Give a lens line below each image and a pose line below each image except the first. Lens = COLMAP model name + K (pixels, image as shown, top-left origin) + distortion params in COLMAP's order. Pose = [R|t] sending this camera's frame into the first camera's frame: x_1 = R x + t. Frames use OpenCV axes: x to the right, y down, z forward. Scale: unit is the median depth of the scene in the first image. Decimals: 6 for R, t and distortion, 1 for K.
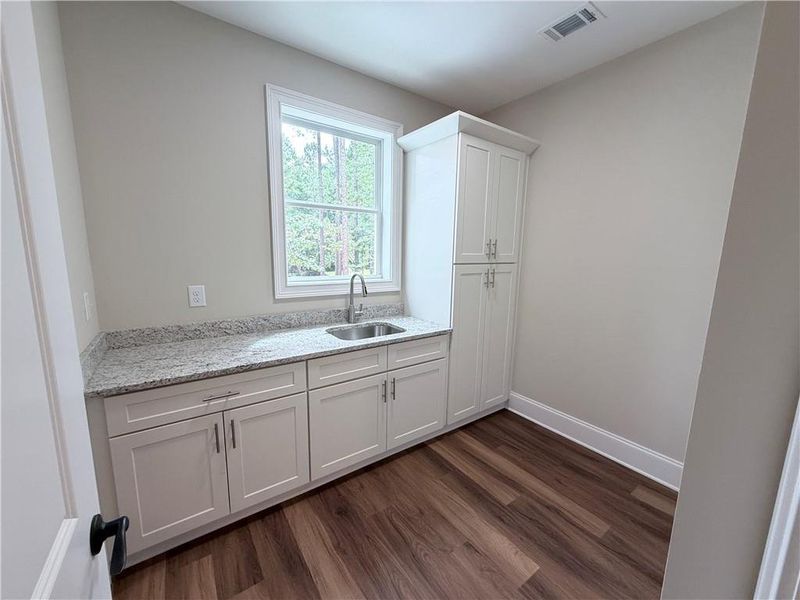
lens RADIAL K [[319.4, 0, 397.8], [0, 319.4, 301.1], [0, 0, 1]] dist [-0.001793, 0.000241]
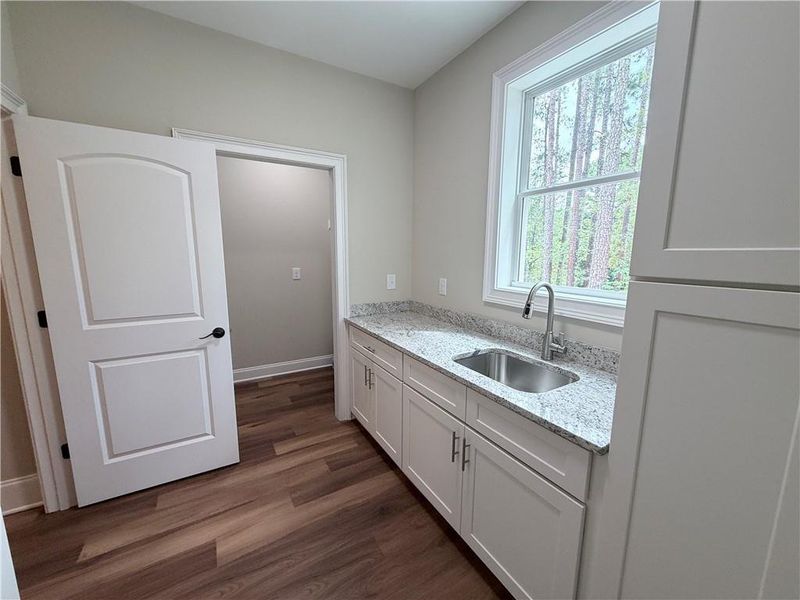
lens RADIAL K [[319.4, 0, 397.8], [0, 319.4, 301.1], [0, 0, 1]] dist [-0.001793, 0.000241]
pose [[-0.090529, 0.136102, -0.986550, 0.597629], [-0.162666, 0.975293, 0.149476, -0.110353], [0.982519, 0.174010, -0.066153, 0.838300]]
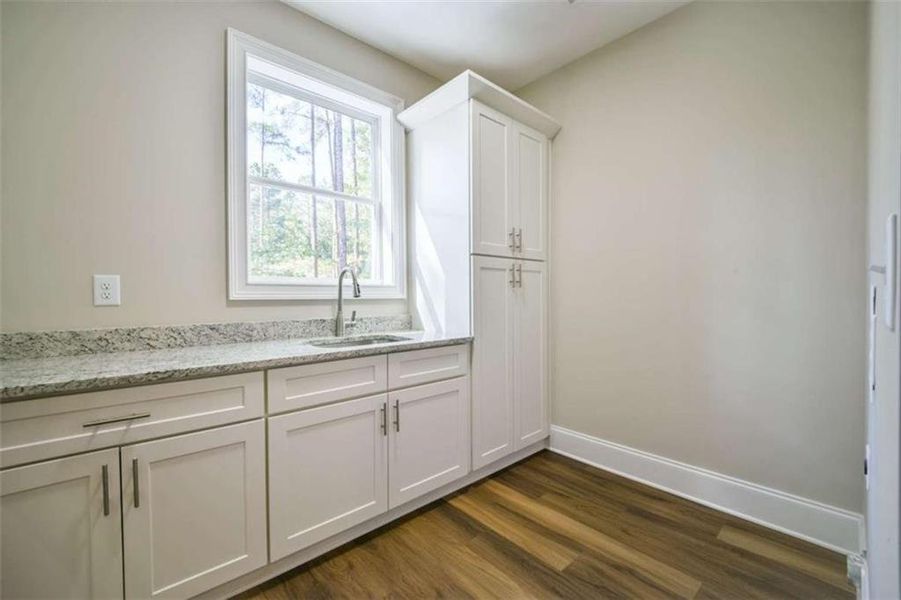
lens RADIAL K [[369.8, 0, 450.5], [0, 369.8, 300.0], [0, 0, 1]] dist [0.001958, -0.010484]
pose [[0.993123, -0.024304, 0.114523, 0.017546], [0.040604, 0.989001, -0.142227, 0.136224], [-0.109807, 0.145899, 0.983187, 0.125584]]
